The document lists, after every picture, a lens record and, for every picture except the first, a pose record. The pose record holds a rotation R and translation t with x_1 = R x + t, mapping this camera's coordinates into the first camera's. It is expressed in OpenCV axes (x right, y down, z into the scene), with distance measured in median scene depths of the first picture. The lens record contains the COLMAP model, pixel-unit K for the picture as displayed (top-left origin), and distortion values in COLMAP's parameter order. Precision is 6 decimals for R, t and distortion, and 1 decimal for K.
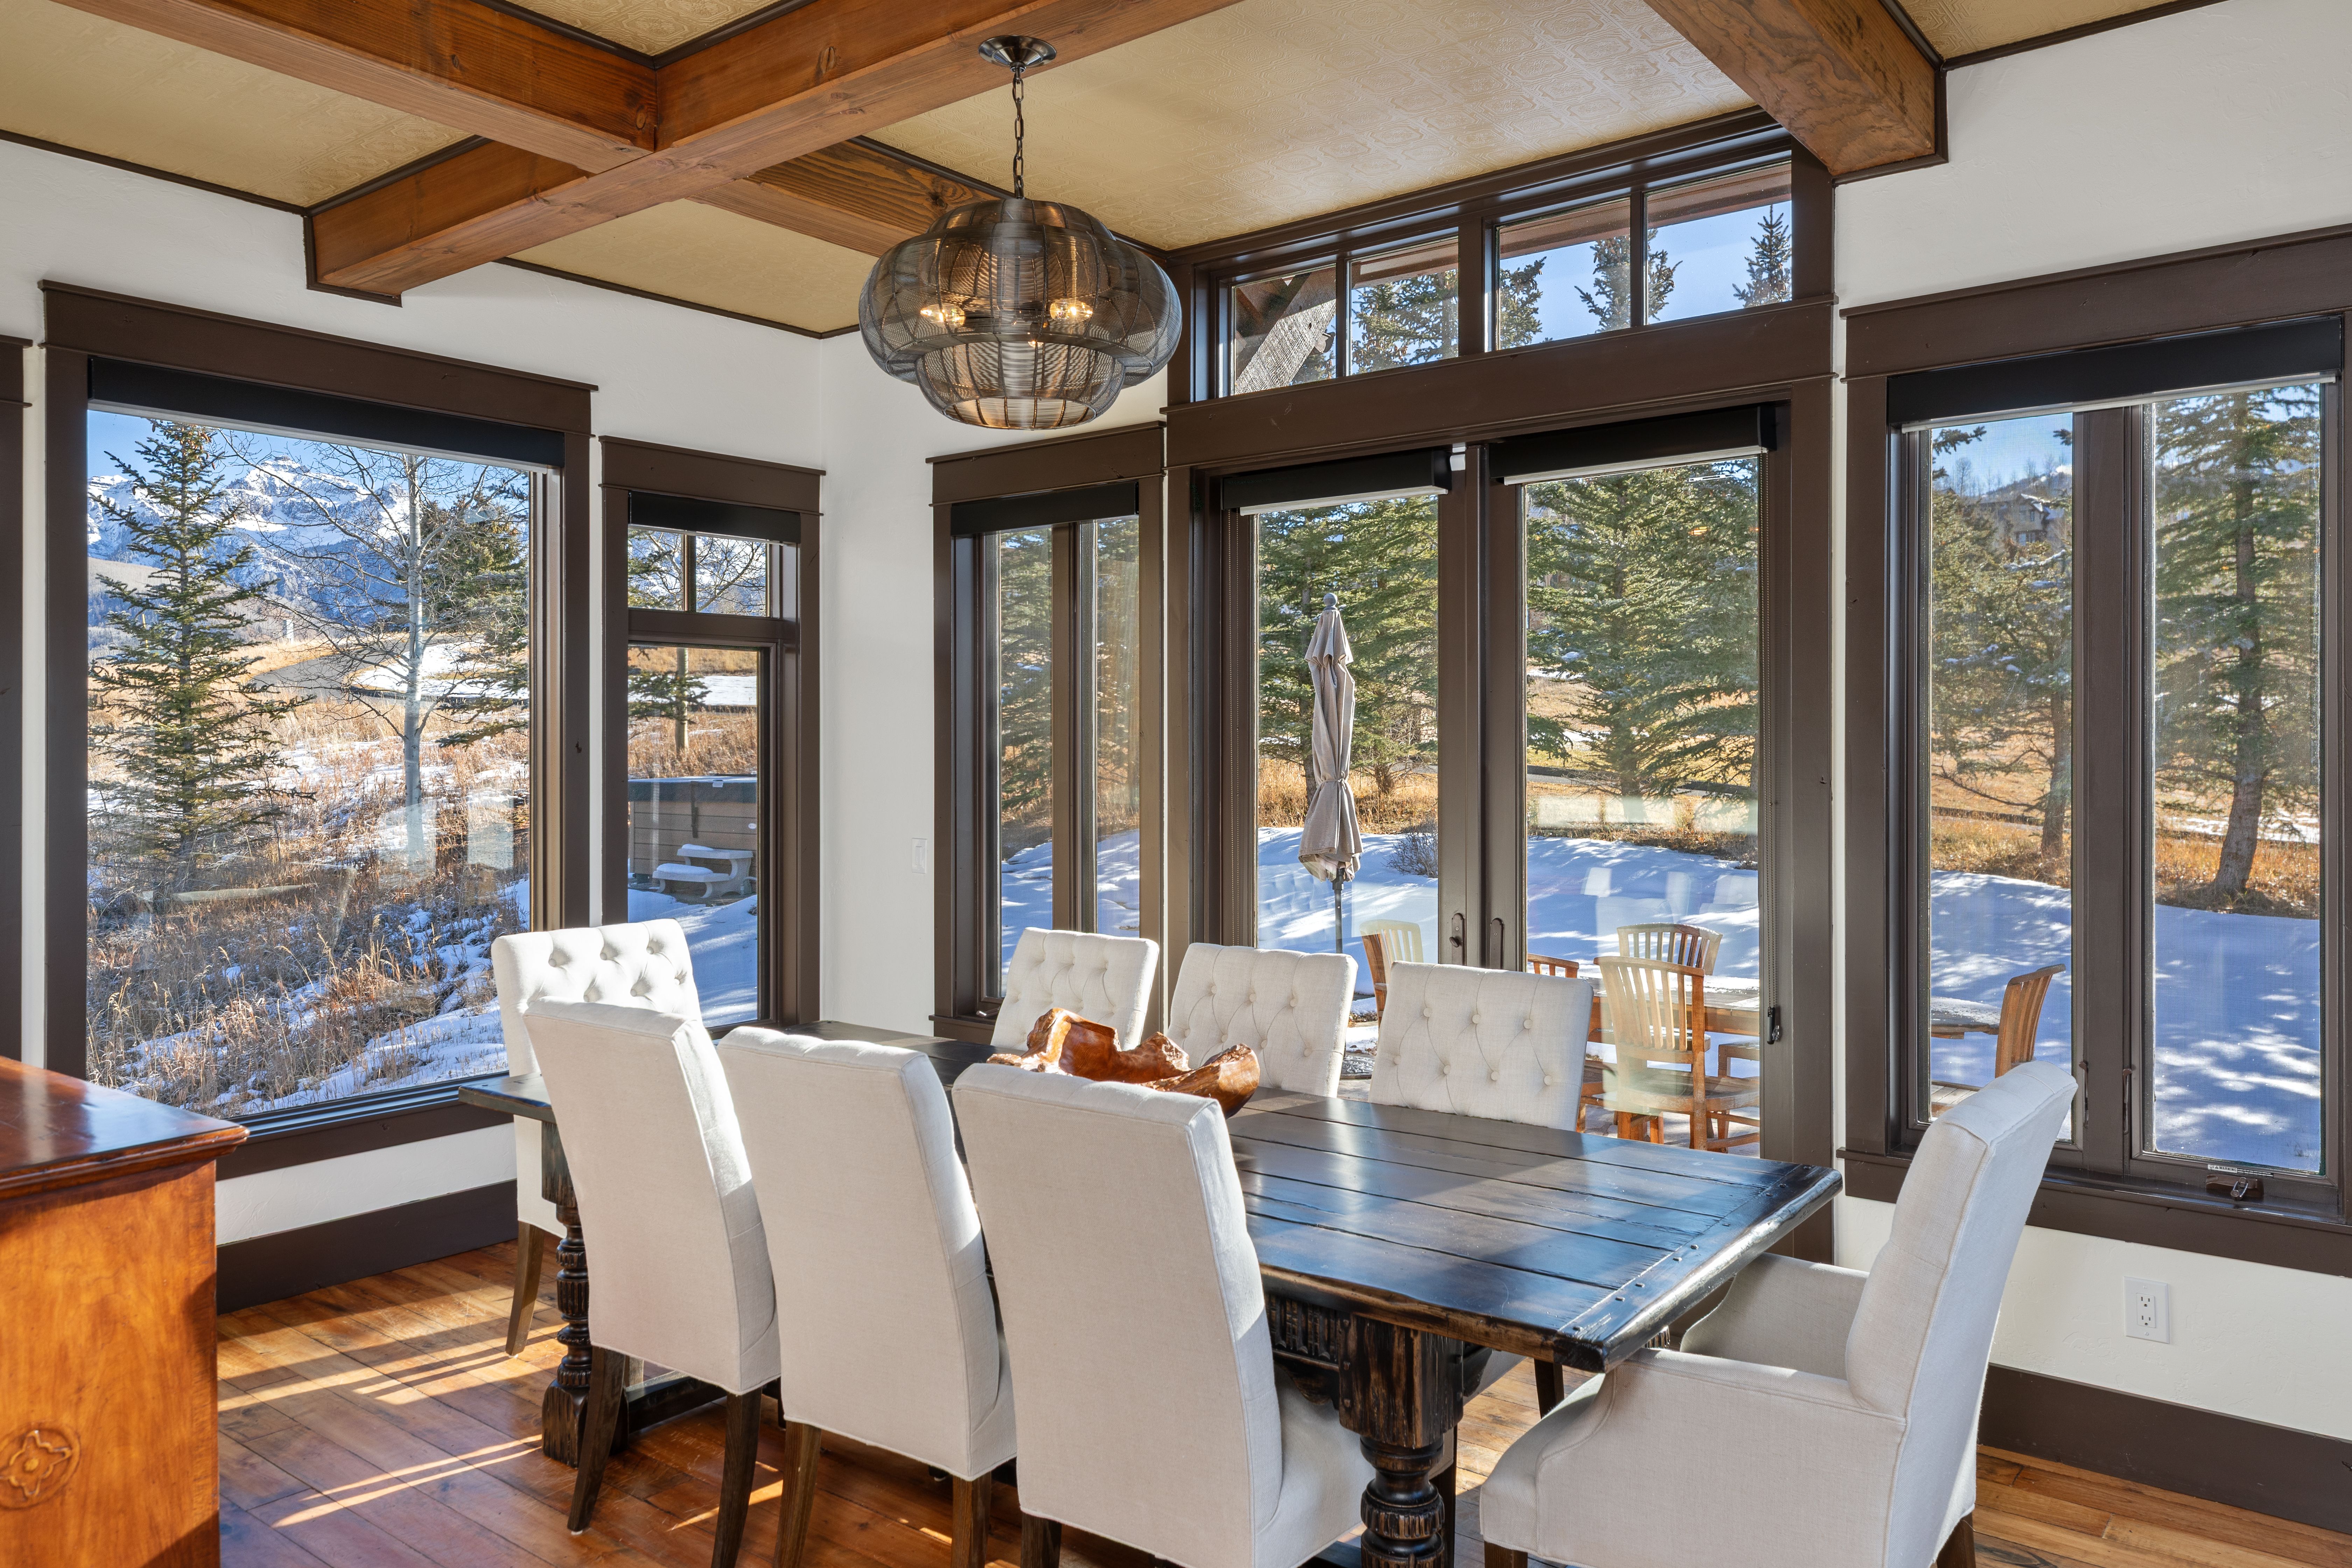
lens RADIAL K [[1606.8, 0, 1181.8], [0, 1606.8, 752.9], [0, 0, 1]] dist [-0.001282, -0.000726]
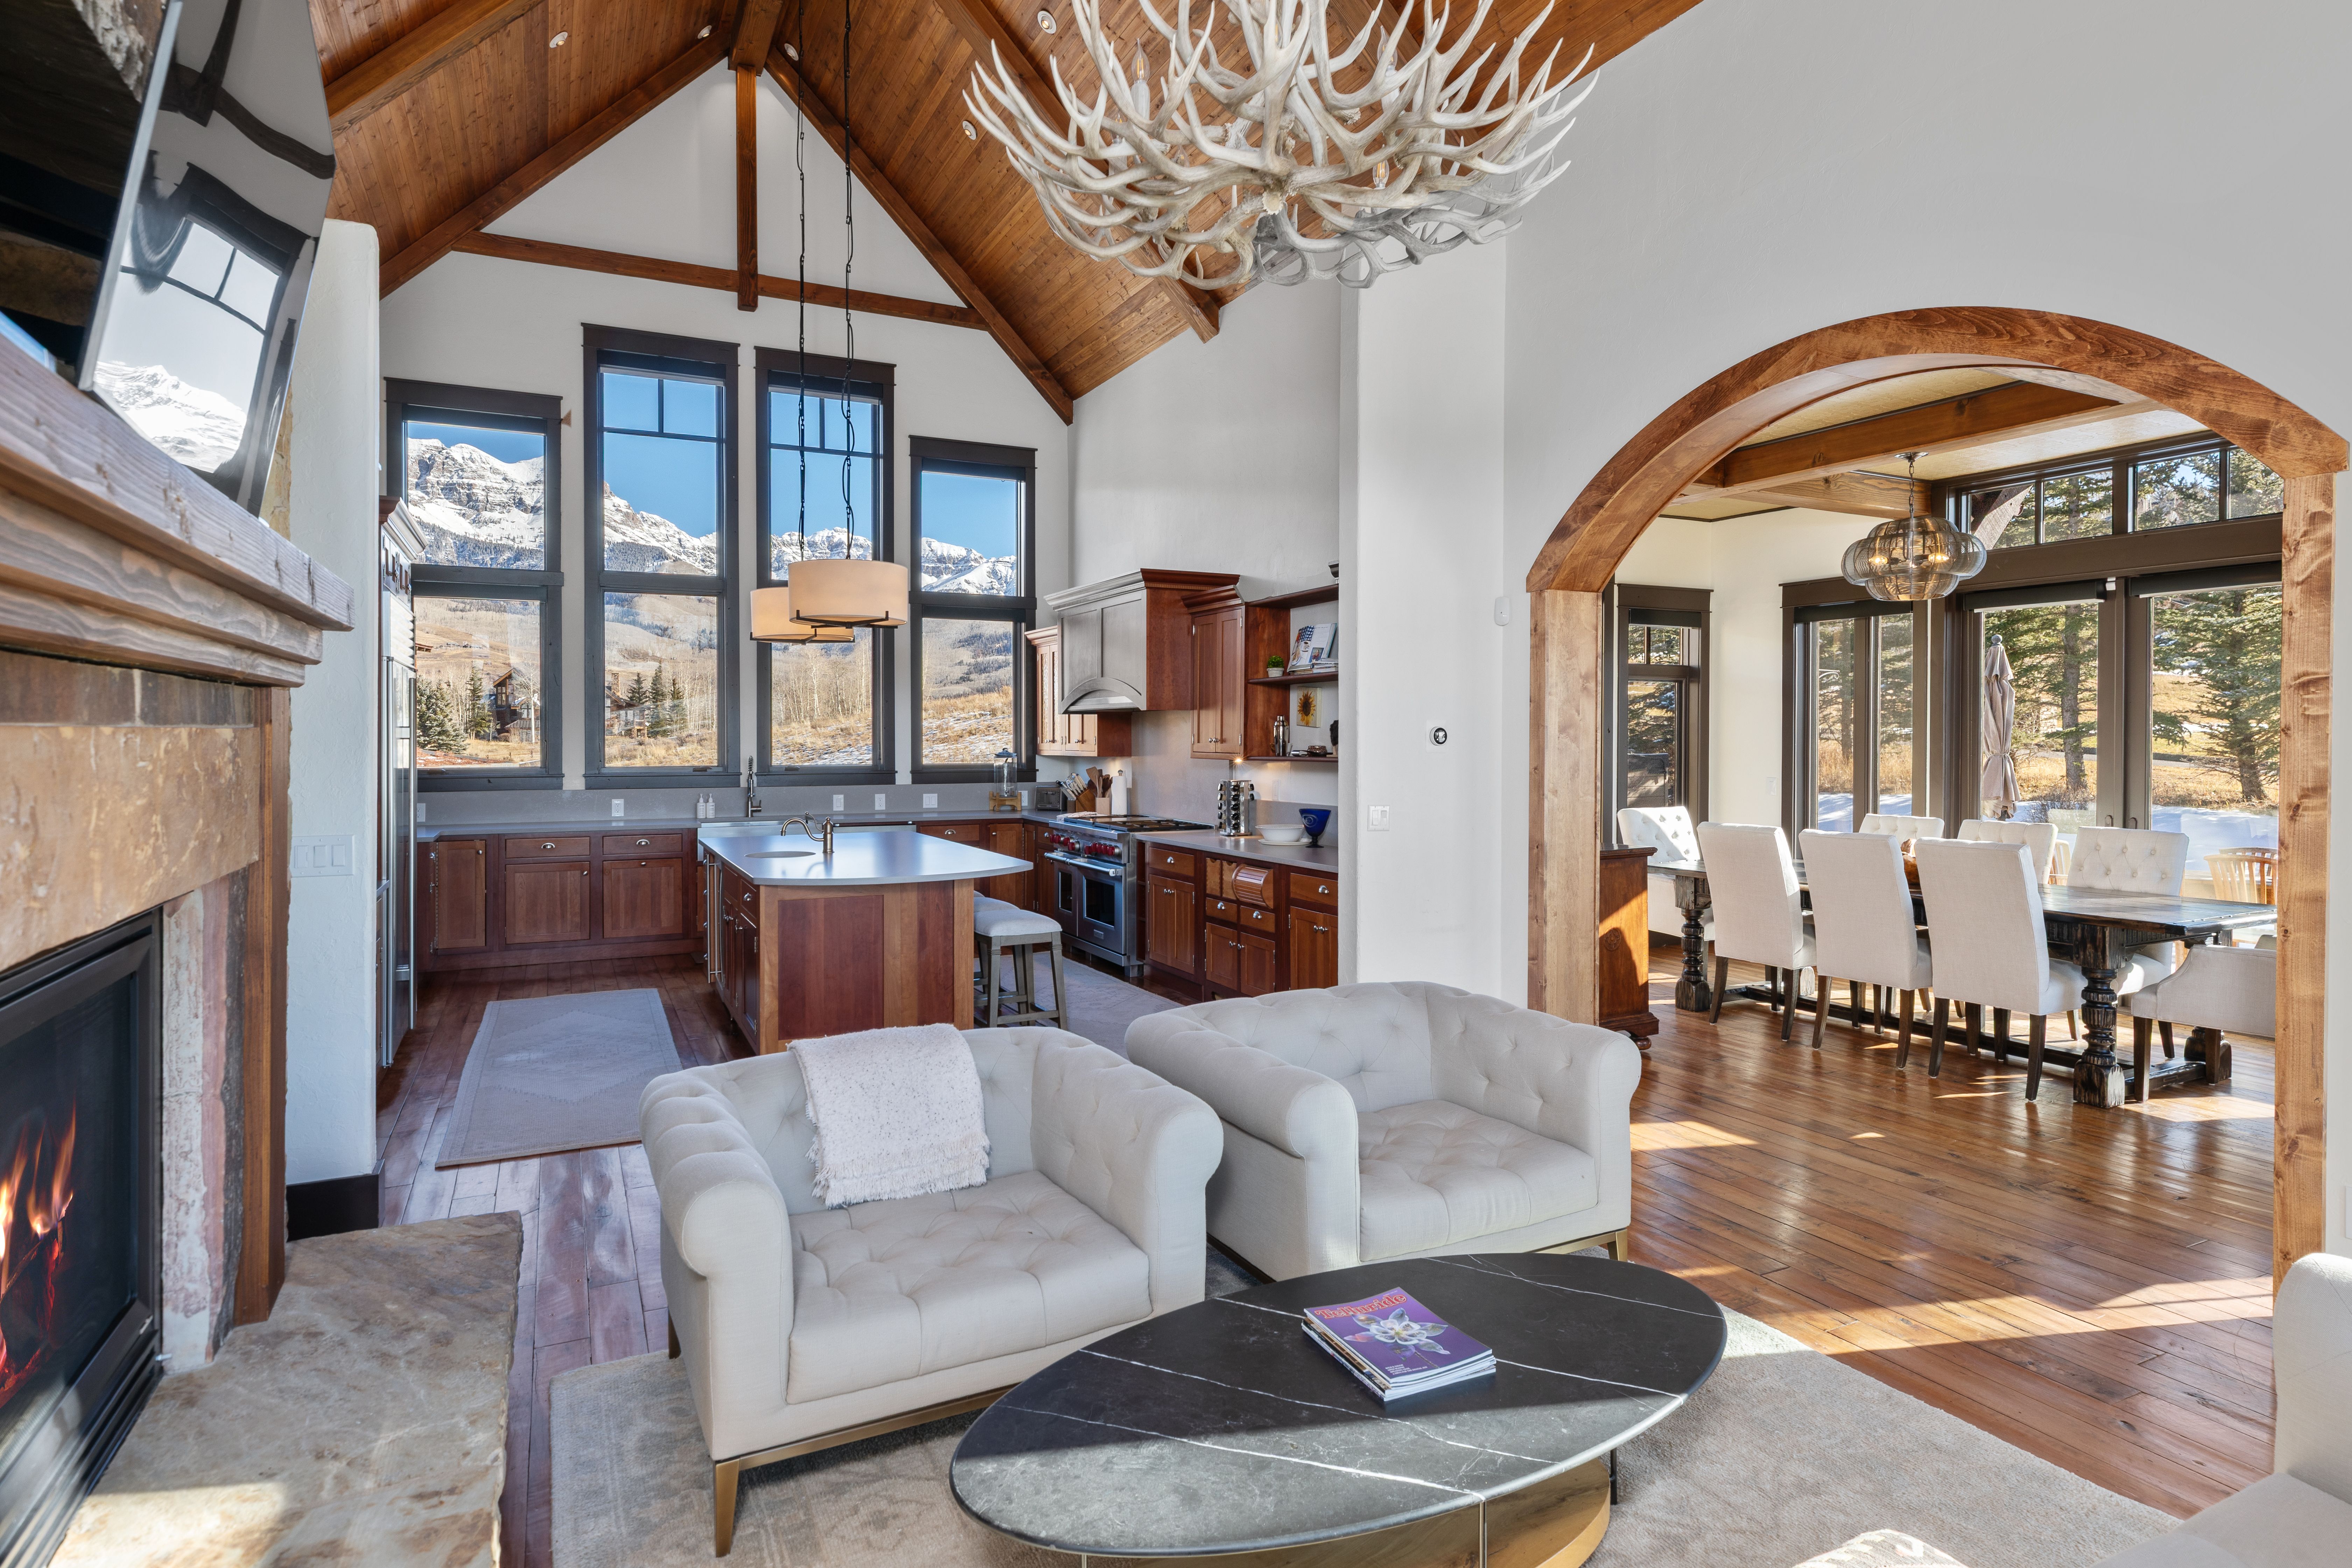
lens RADIAL K [[1302.6, 0, 1191.4], [0, 1302.6, 755.9], [0, 0, 1]] dist [-0.002411, -0.000040]
pose [[0.912894, 0.007141, -0.408134, -0.153552], [-0.003167, 0.999941, 0.010414, 0.010169], [0.408184, -0.008214, 0.912863, -0.687458]]
